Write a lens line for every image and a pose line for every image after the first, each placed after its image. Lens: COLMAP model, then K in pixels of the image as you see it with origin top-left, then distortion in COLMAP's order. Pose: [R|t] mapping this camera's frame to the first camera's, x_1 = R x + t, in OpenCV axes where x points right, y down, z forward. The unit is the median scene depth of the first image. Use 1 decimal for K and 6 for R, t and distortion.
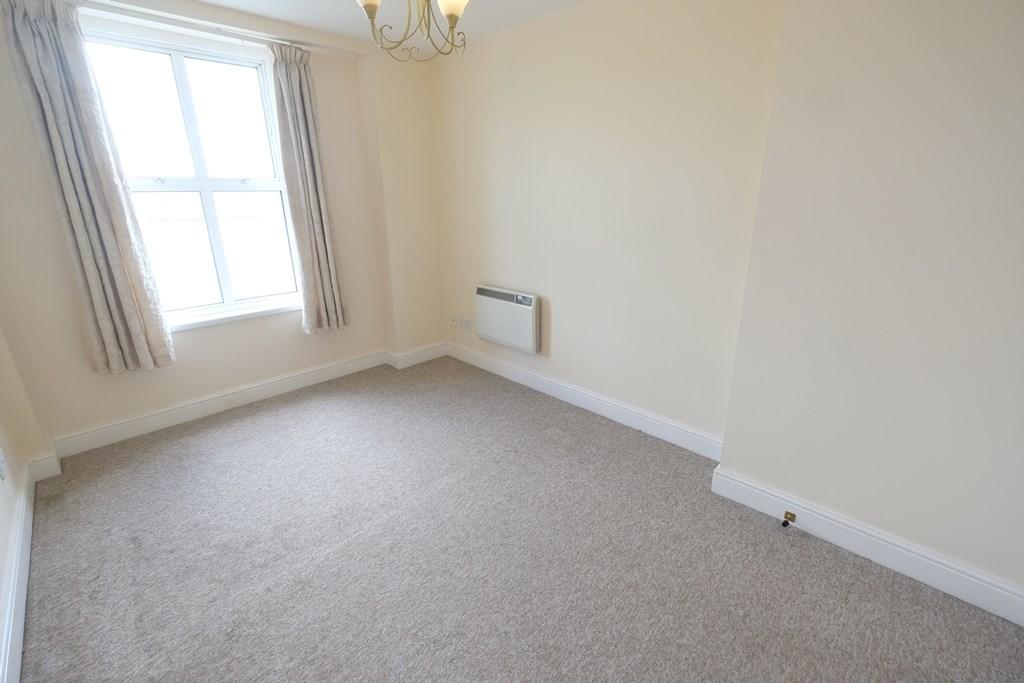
lens RADIAL K [[446.6, 0, 512.1], [0, 446.6, 335.4], [0, 0, 1]] dist [-0.004088, -0.000127]
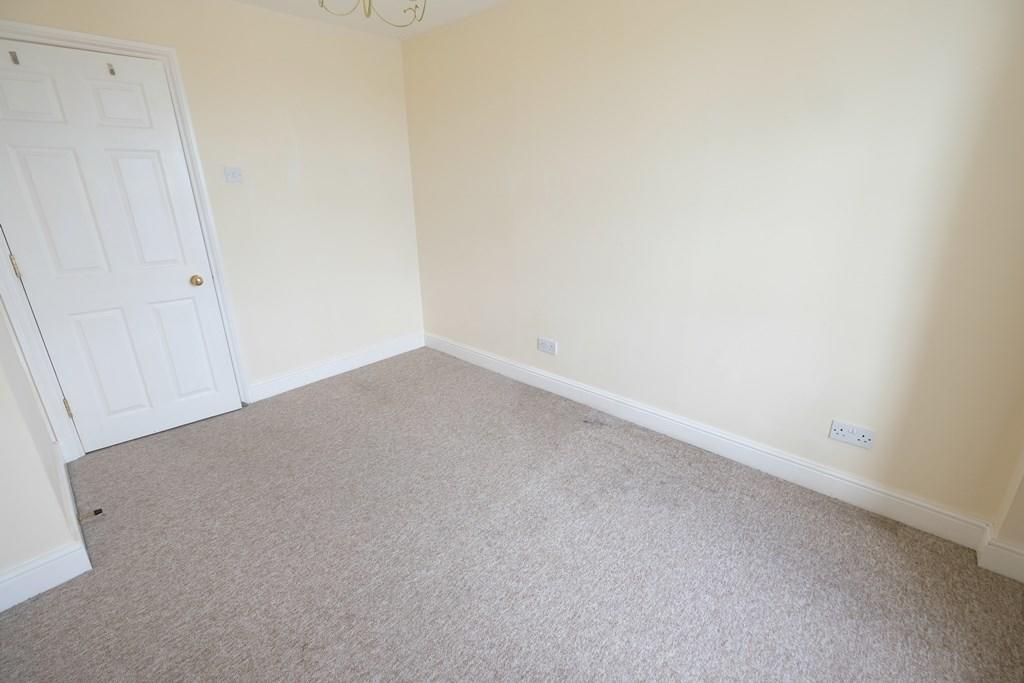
lens RADIAL K [[446.6, 0, 512.1], [0, 446.6, 335.4], [0, 0, 1]] dist [-0.004088, -0.000127]
pose [[-0.998524, 0.038721, -0.038077, -0.302956], [0.008938, 0.808776, 0.588049, -0.472373], [0.053565, 0.586841, -0.807929, 1.525510]]
